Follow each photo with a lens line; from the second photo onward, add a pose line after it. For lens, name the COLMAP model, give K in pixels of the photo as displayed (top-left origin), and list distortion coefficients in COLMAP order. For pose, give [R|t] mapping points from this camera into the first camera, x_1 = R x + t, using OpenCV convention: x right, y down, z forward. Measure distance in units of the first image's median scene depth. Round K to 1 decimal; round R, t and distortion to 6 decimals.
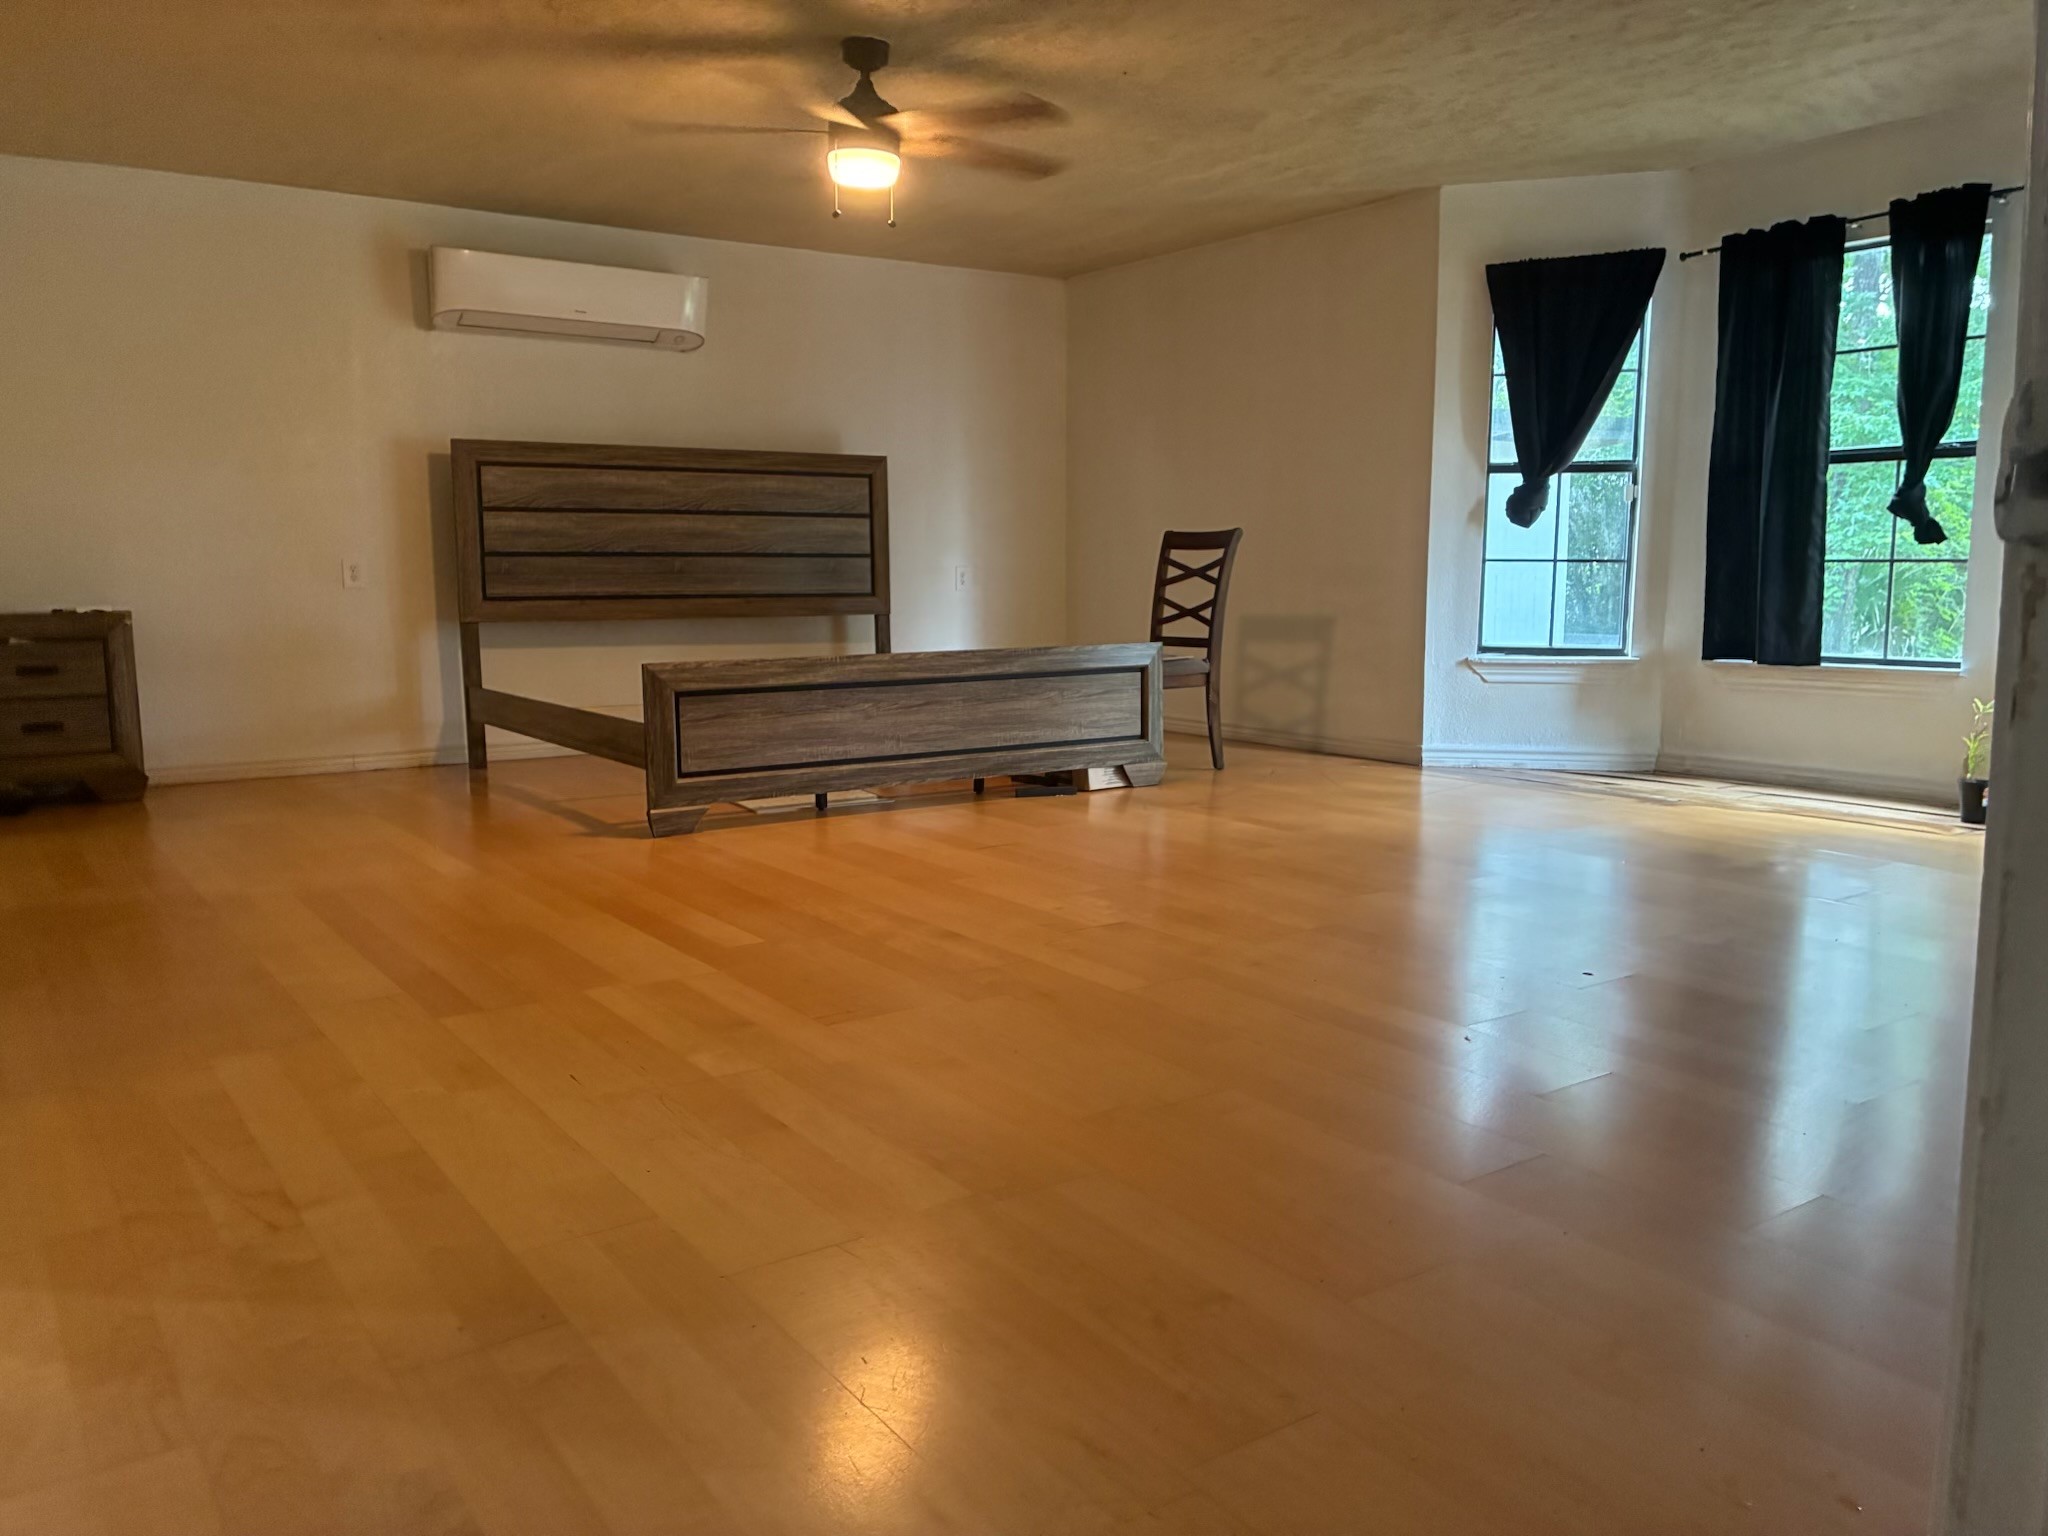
lens RADIAL K [[1530.9, 0, 1018.5], [0, 1530.9, 778.7], [0, 0, 1]] dist [0.058956, -0.067811]
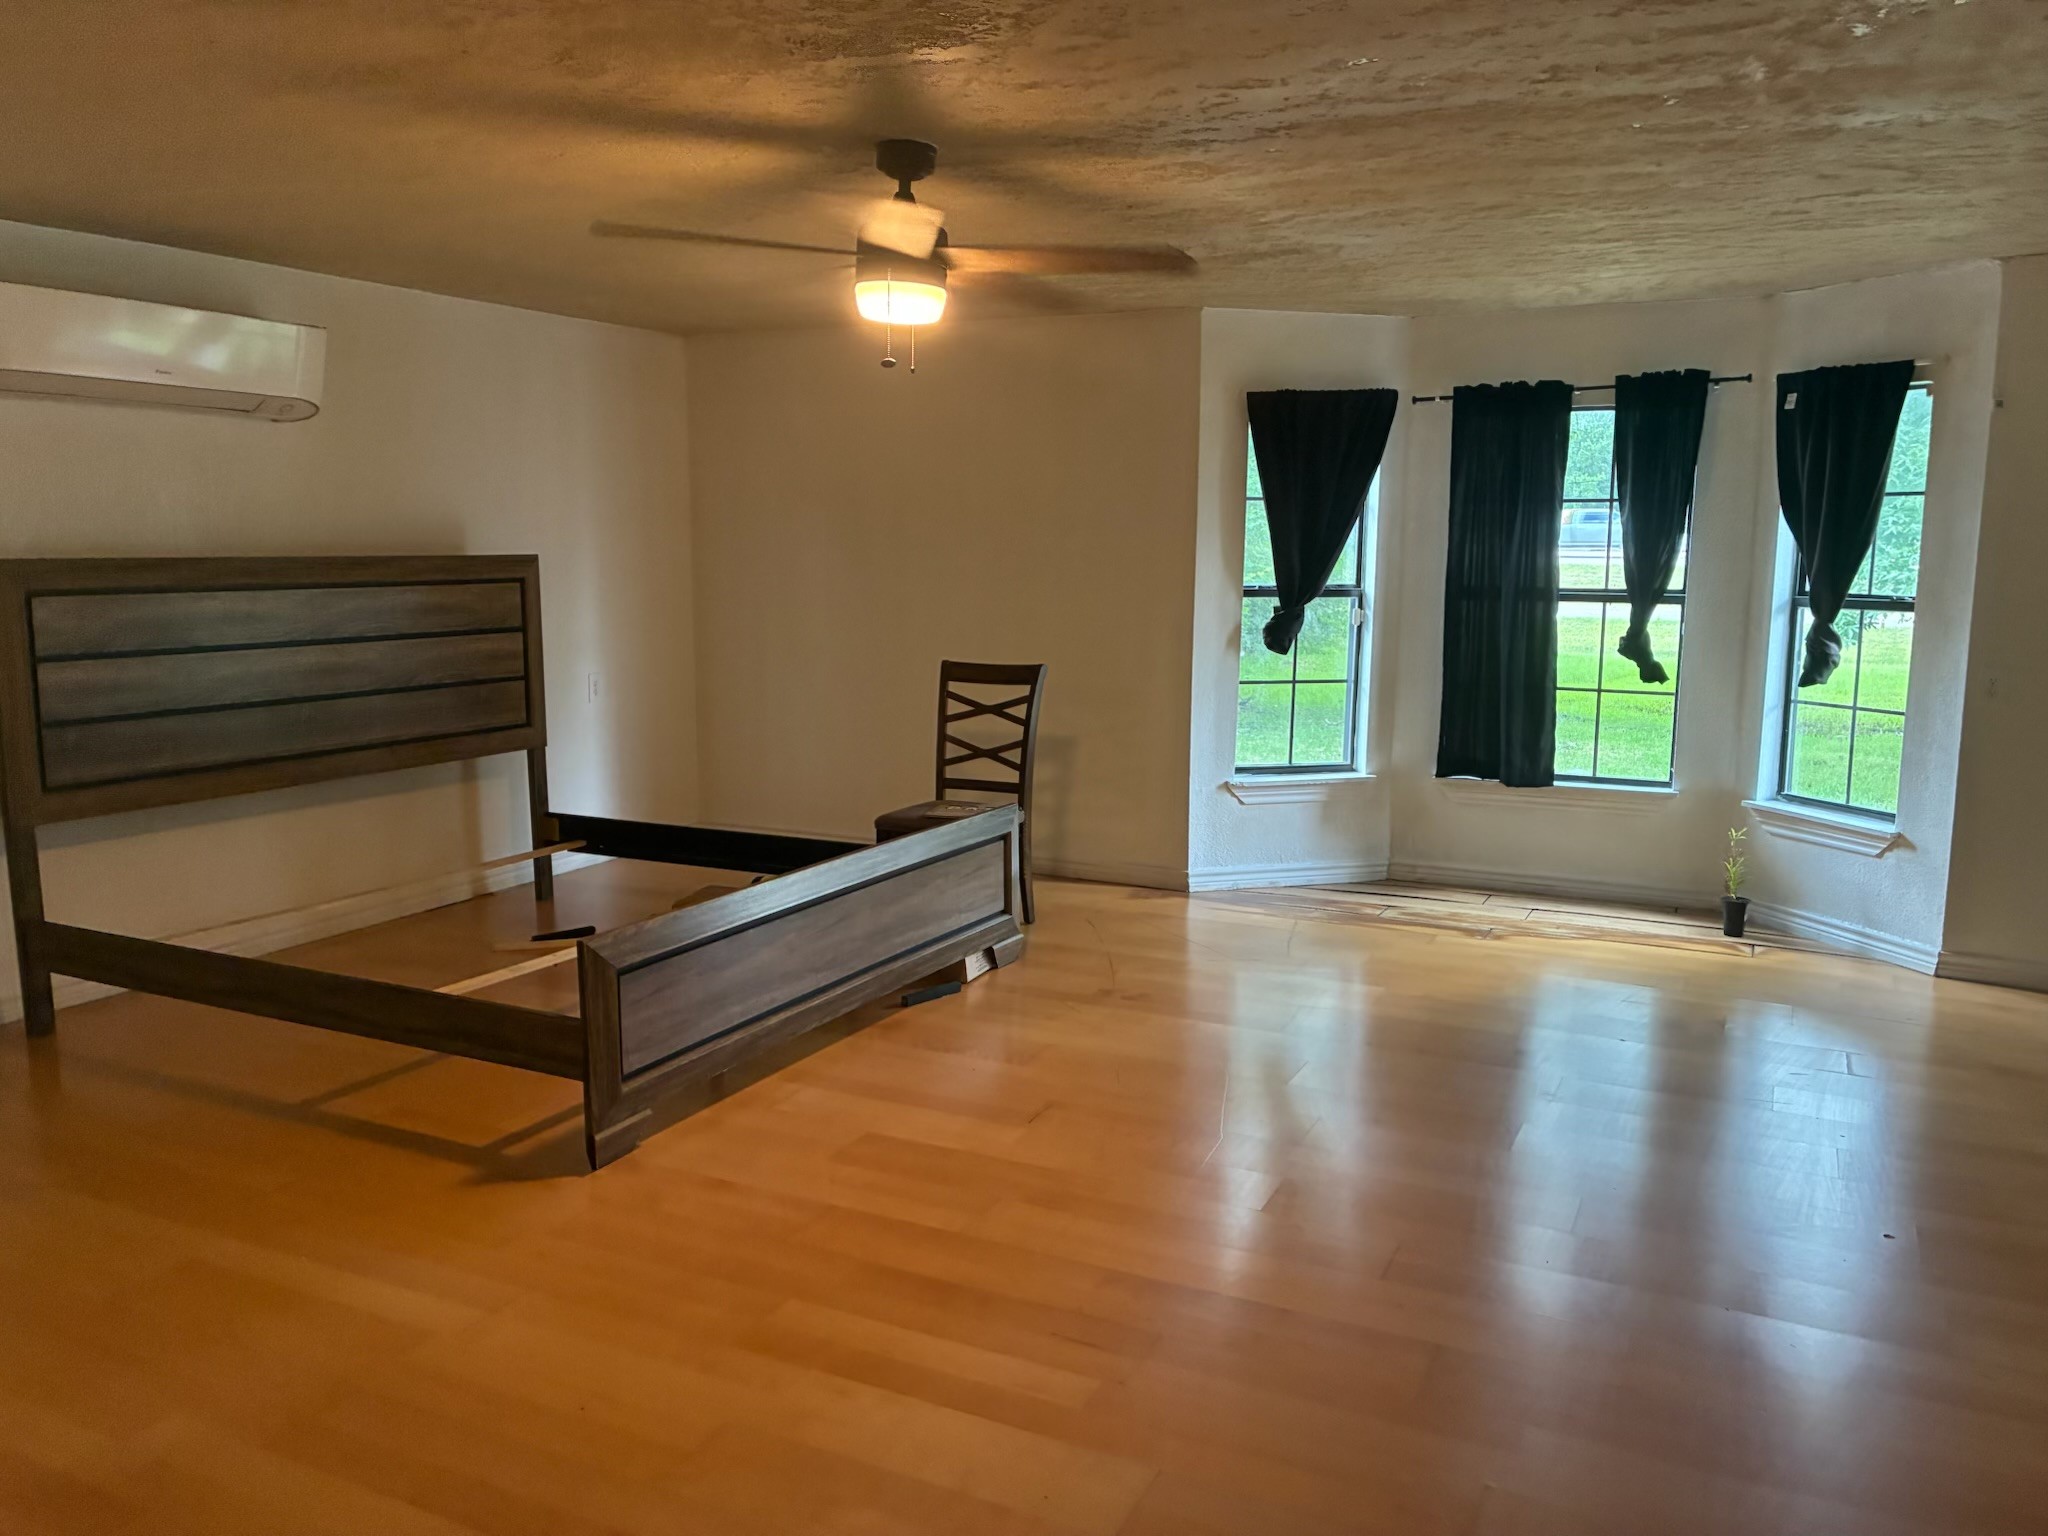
lens RADIAL K [[1530.9, 0, 1023.4], [0, 1530.9, 771.9], [0, 0, 1]] dist [0.058956, -0.067811]
pose [[0.873998, -0.064969, 0.481567, -0.309795], [0.058428, 0.997882, 0.028585, -0.124094], [-0.482405, 0.003154, 0.875943, 0.200473]]
